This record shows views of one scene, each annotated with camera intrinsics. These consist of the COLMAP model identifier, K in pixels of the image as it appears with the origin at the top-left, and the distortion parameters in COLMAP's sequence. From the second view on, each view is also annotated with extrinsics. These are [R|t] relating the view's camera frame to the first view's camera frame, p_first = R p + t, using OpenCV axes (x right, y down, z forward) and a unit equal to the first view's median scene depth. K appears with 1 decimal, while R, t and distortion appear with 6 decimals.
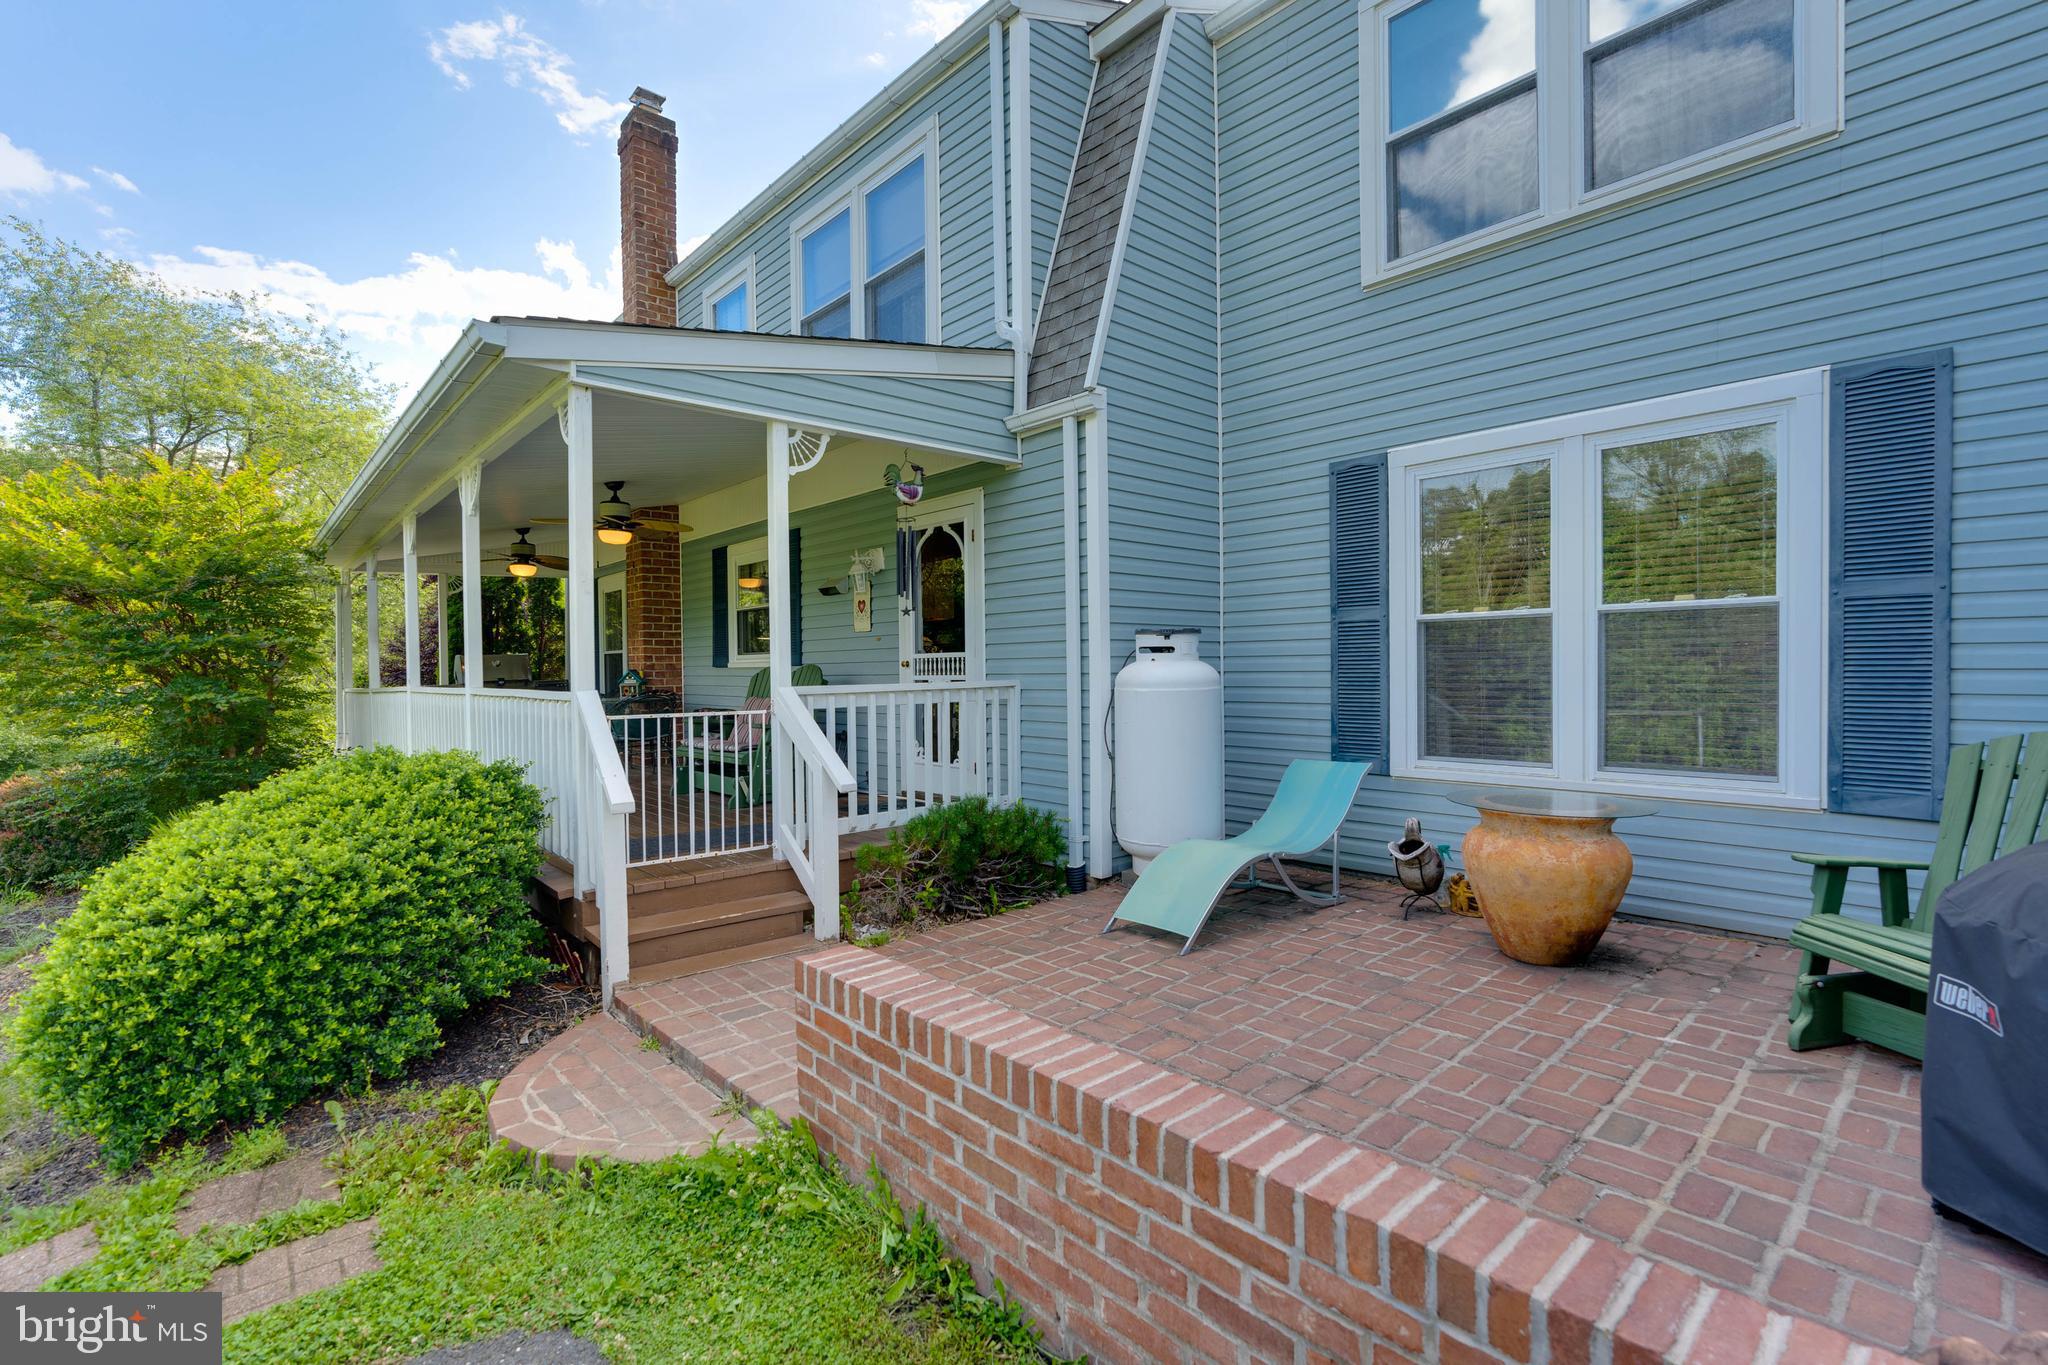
lens RADIAL K [[947.8, 0, 1019.4], [0, 947.8, 666.4], [0, 0, 1]] dist [-0.006167, 0.000277]
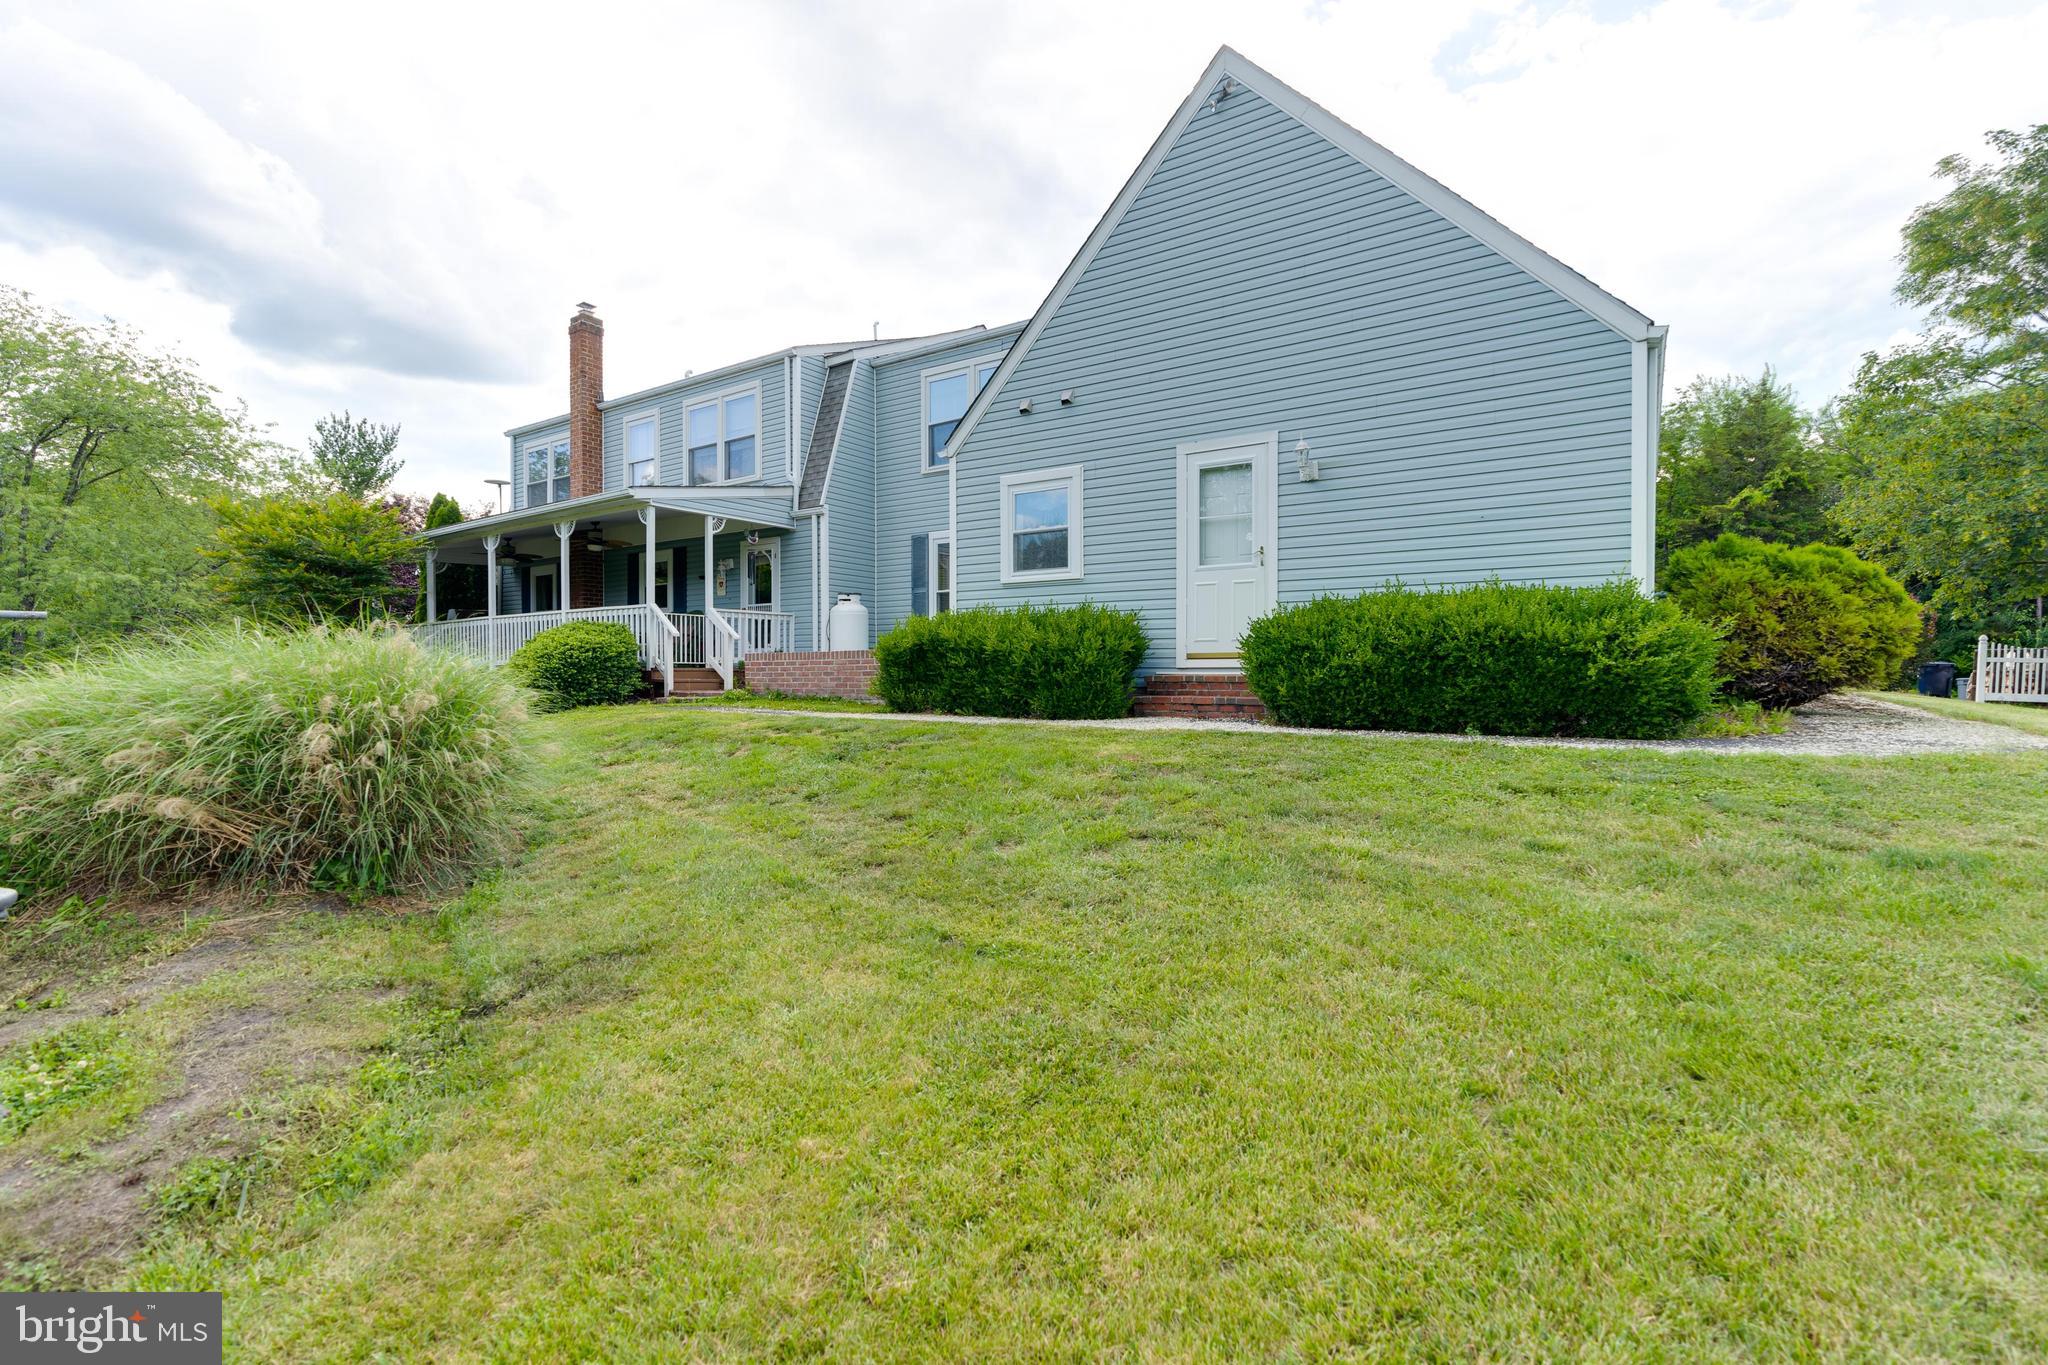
lens RADIAL K [[947.8, 0, 1019.4], [0, 947.8, 666.4], [0, 0, 1]] dist [-0.006167, 0.000277]
pose [[0.968990, 0.011144, 0.246847, -0.046307], [-0.009740, 0.999929, -0.006908, 0.197598], [-0.246907, 0.004289, 0.969030, -1.897060]]
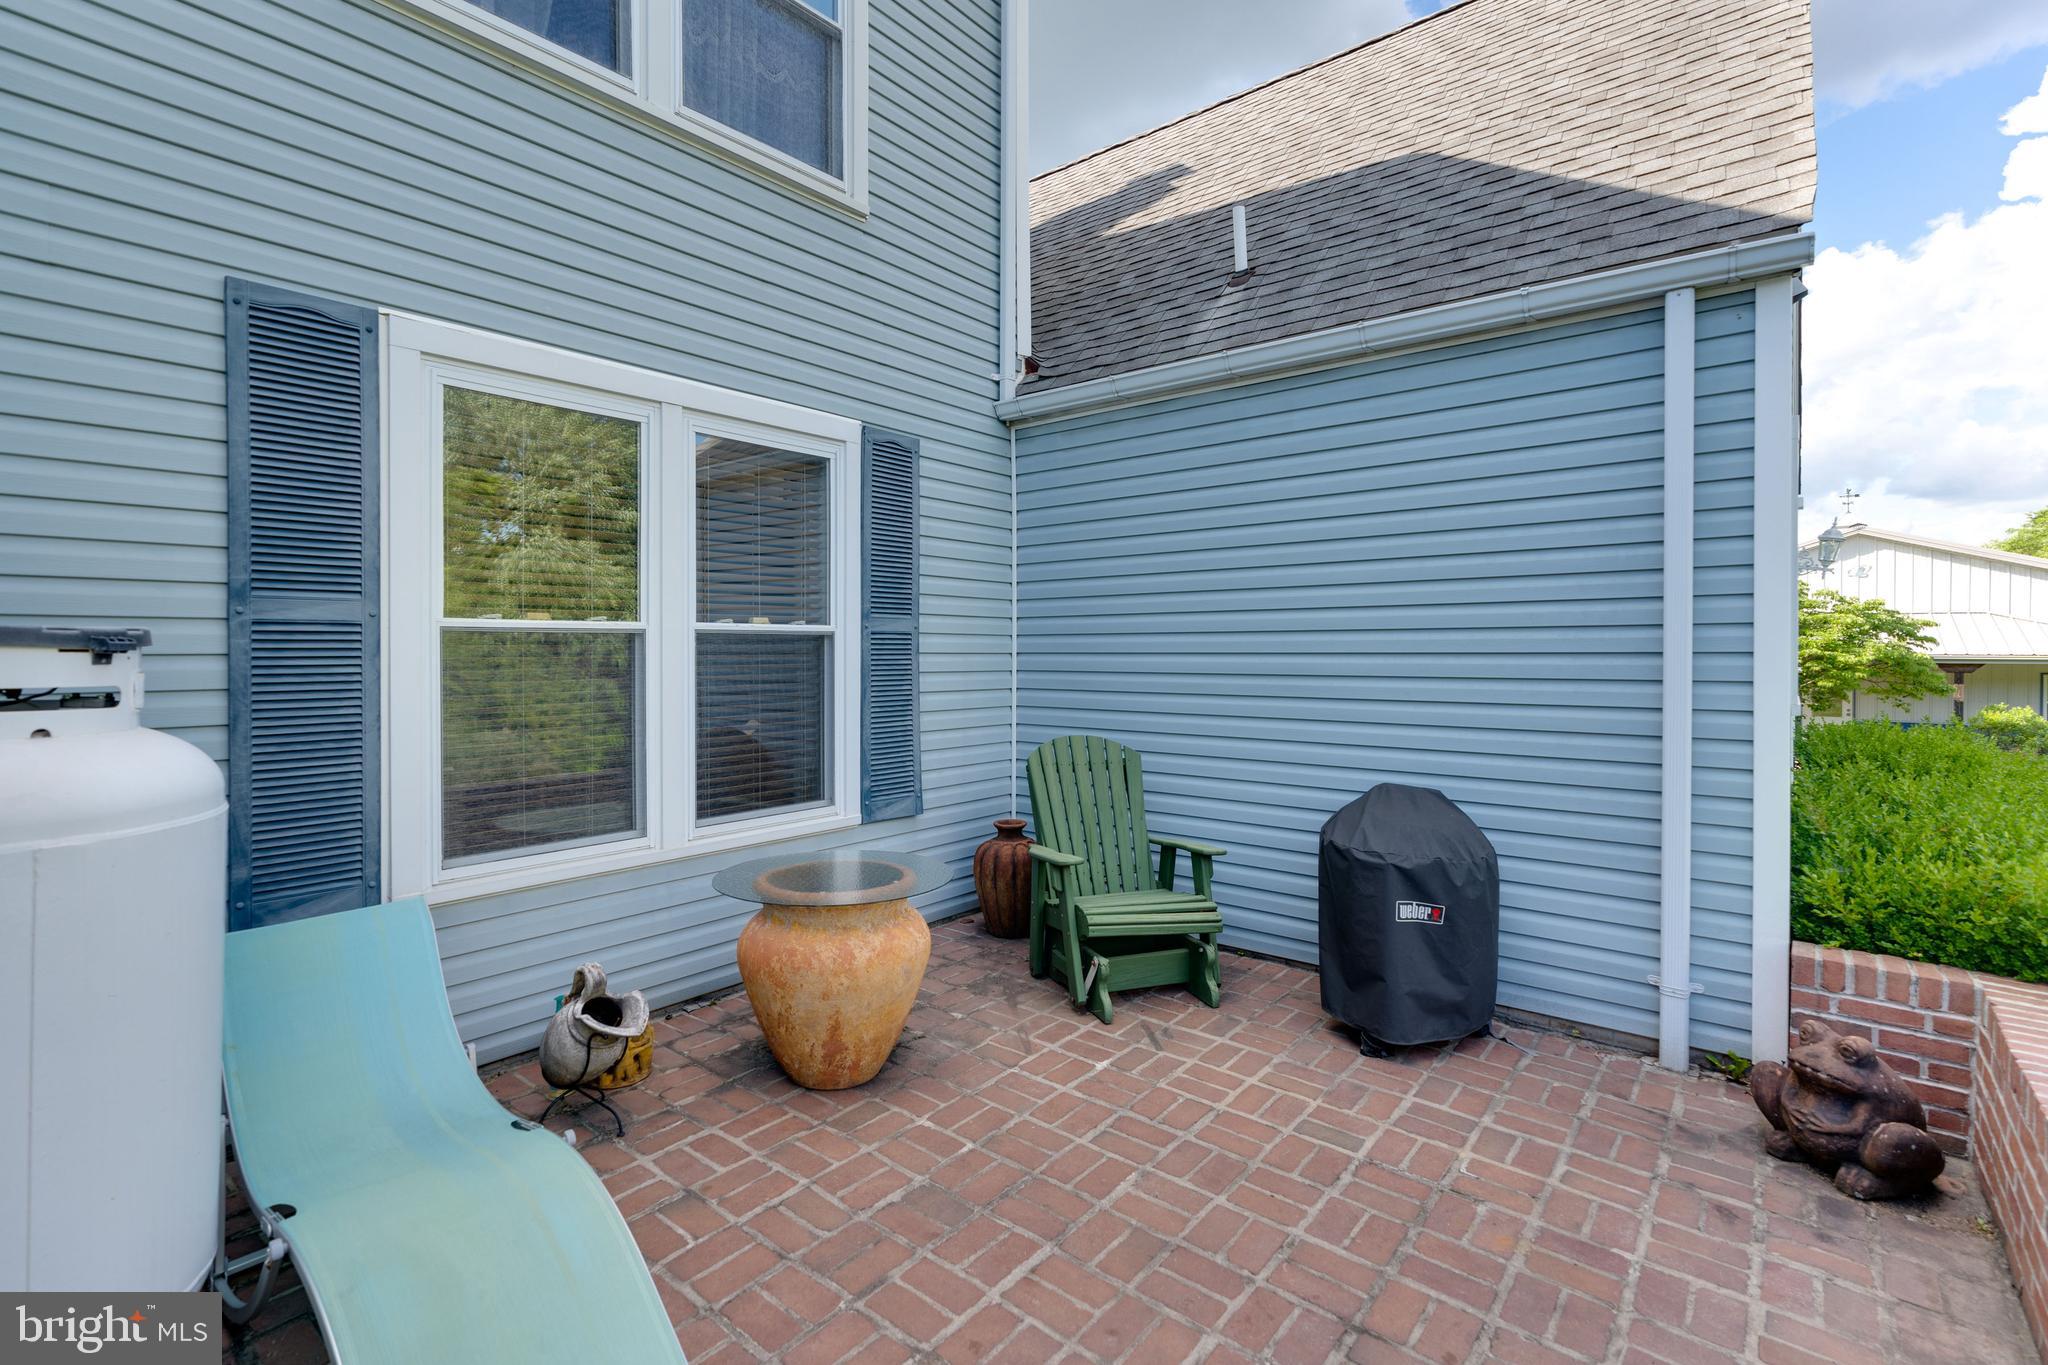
lens RADIAL K [[919.3, 0, 1026.0], [0, 919.3, 651.0], [0, 0, 1]] dist [-0.004667, -0.000048]
pose [[-0.138023, 0.008443, 0.990393, -0.184513], [-0.000804, 0.999962, -0.008637, -0.030745], [-0.990429, -0.001988, -0.138011, 0.741613]]
